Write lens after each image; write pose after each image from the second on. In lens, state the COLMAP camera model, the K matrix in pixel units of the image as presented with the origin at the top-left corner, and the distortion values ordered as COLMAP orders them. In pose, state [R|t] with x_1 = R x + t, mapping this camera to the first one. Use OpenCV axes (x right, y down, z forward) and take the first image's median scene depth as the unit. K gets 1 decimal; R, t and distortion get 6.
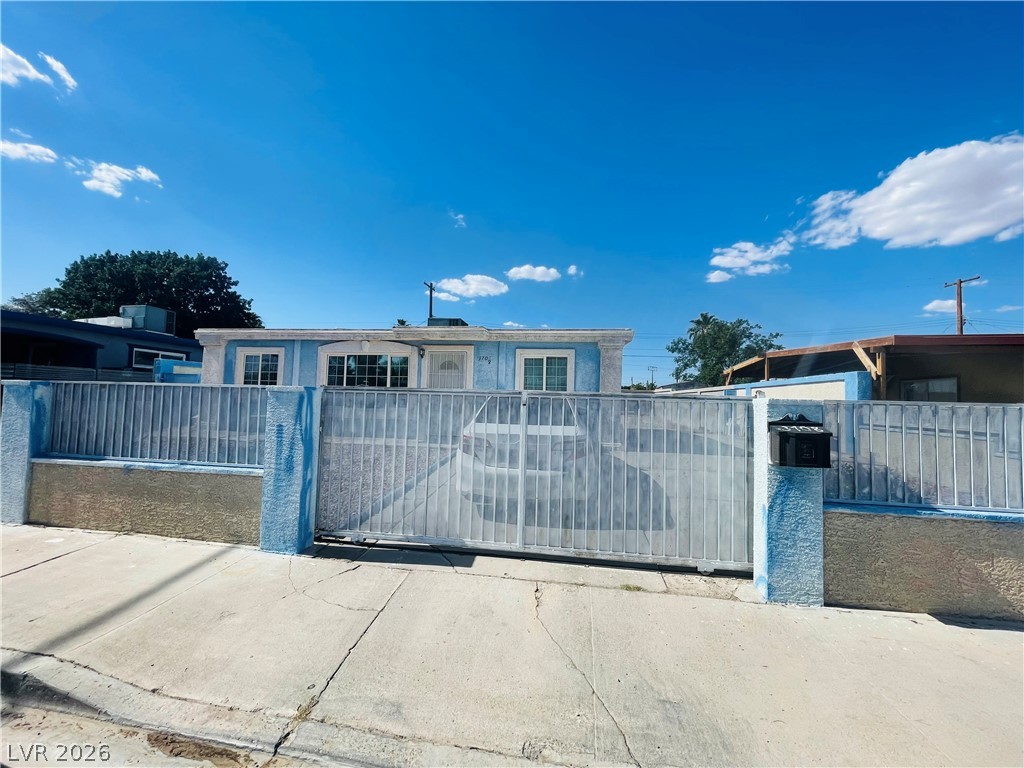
lens RADIAL K [[415.0, 0, 512.8], [0, 415.0, 380.5], [0, 0, 1]] dist [-0.003184, -0.000296]
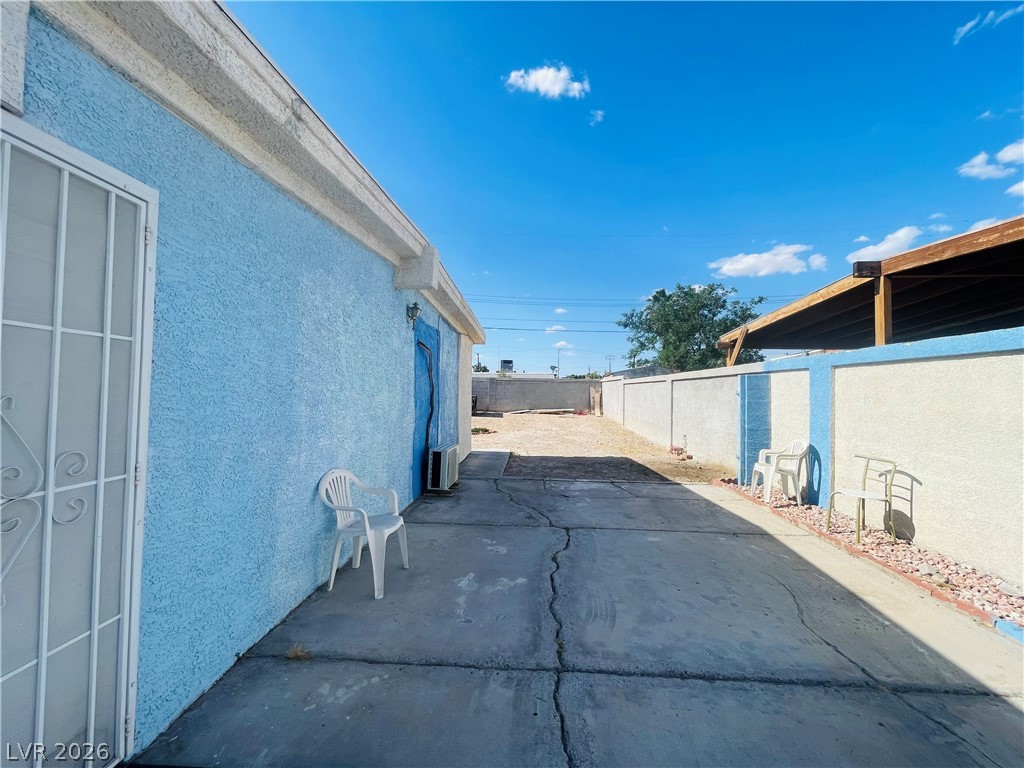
lens RADIAL K [[415.0, 0, 512.8], [0, 415.0, 380.5], [0, 0, 1]] dist [-0.003184, -0.000296]
pose [[0.995696, -0.014128, 0.091594, 0.370551], [0.012085, 0.999666, 0.022825, 0.023931], [-0.091886, -0.021620, 0.995535, 0.902791]]
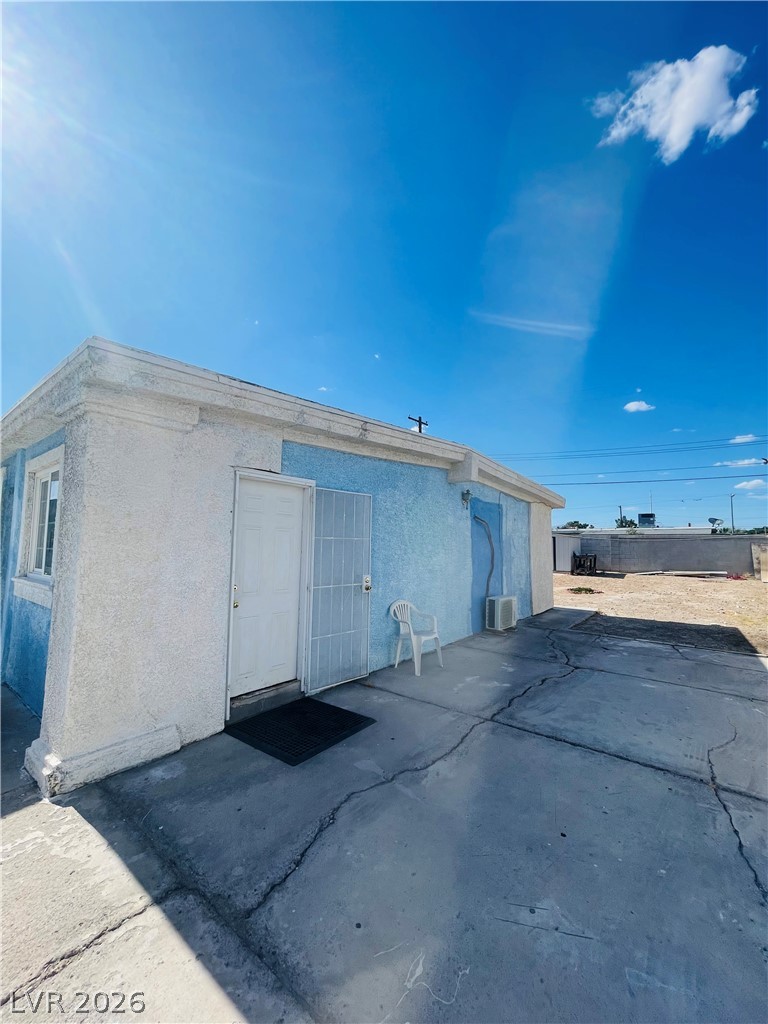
lens RADIAL K [[415.0, 0, 390.0], [0, 415.0, 507.3], [0, 0, 1]] dist [-0.003184, -0.000296]
pose [[0.869253, -0.064032, -0.490203, 0.513998], [0.036753, 0.997203, -0.065086, 0.011717], [0.492999, 0.038560, 0.869175, 0.754667]]
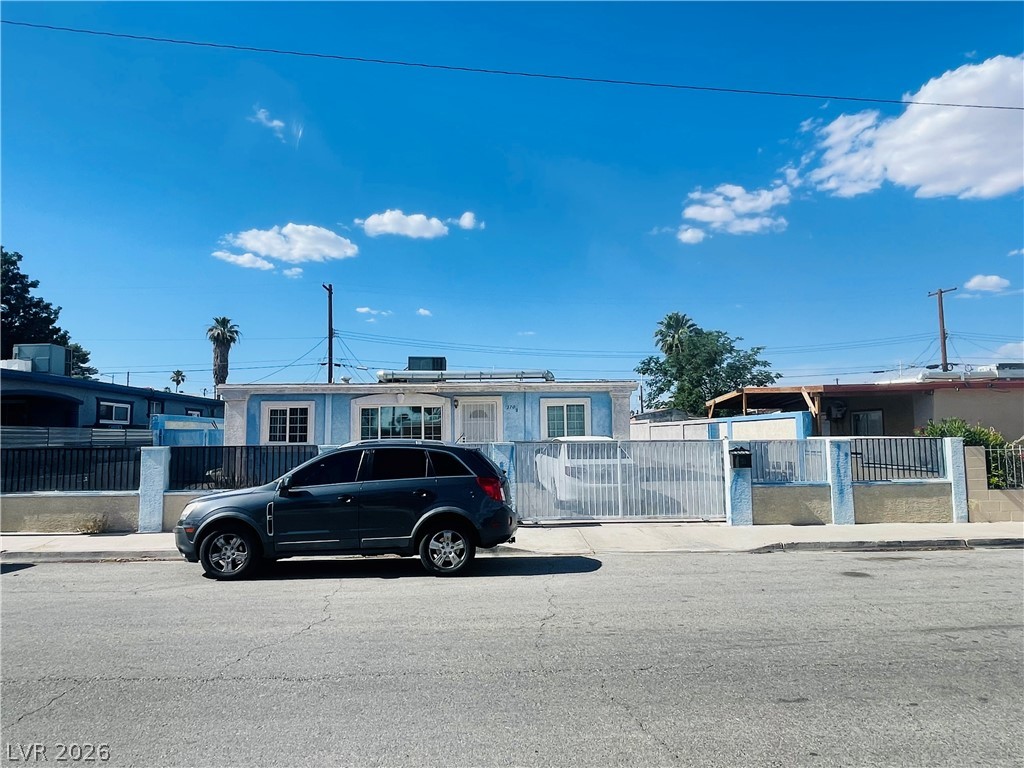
lens RADIAL K [[683.6, 0, 514.4], [0, 683.6, 380.3], [0, 0, 1]] dist [0.032787, -0.047657]
pose [[0.979256, -0.021803, 0.201452, -0.413510], [0.028783, 0.999080, -0.031783, -0.063450], [-0.200574, 0.036922, 0.978983, -0.788867]]
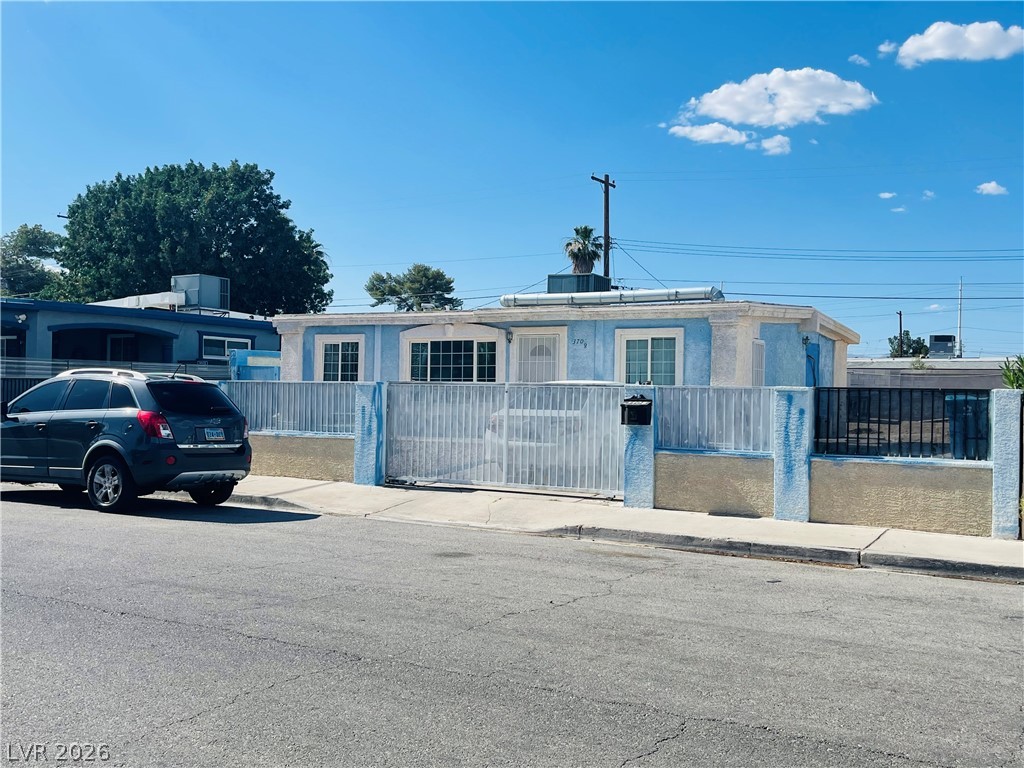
lens RADIAL K [[1026.5, 0, 513.9], [0, 1026.5, 387.3], [0, 0, 1]] dist [0.074974, -0.028262]
pose [[0.935350, -0.013594, -0.353461, 0.497933], [0.025559, 0.999247, 0.029206, -0.023922], [0.352798, -0.036352, 0.934993, -0.899325]]
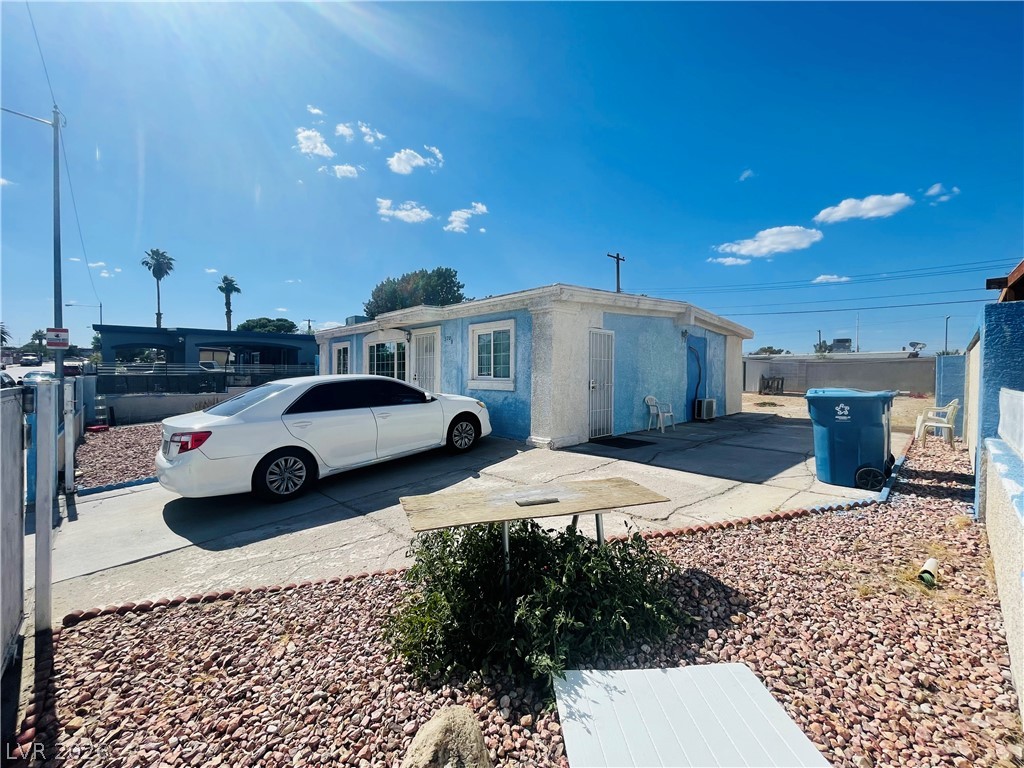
lens RADIAL K [[414.6, 0, 512.5], [0, 414.6, 377.6], [0, 0, 1]] dist [-0.001803, -0.000098]
pose [[0.794452, -0.017818, -0.607066, 0.577762], [0.045577, 0.998500, 0.030338, 0.012949], [0.605615, -0.051771, 0.794072, 0.321300]]
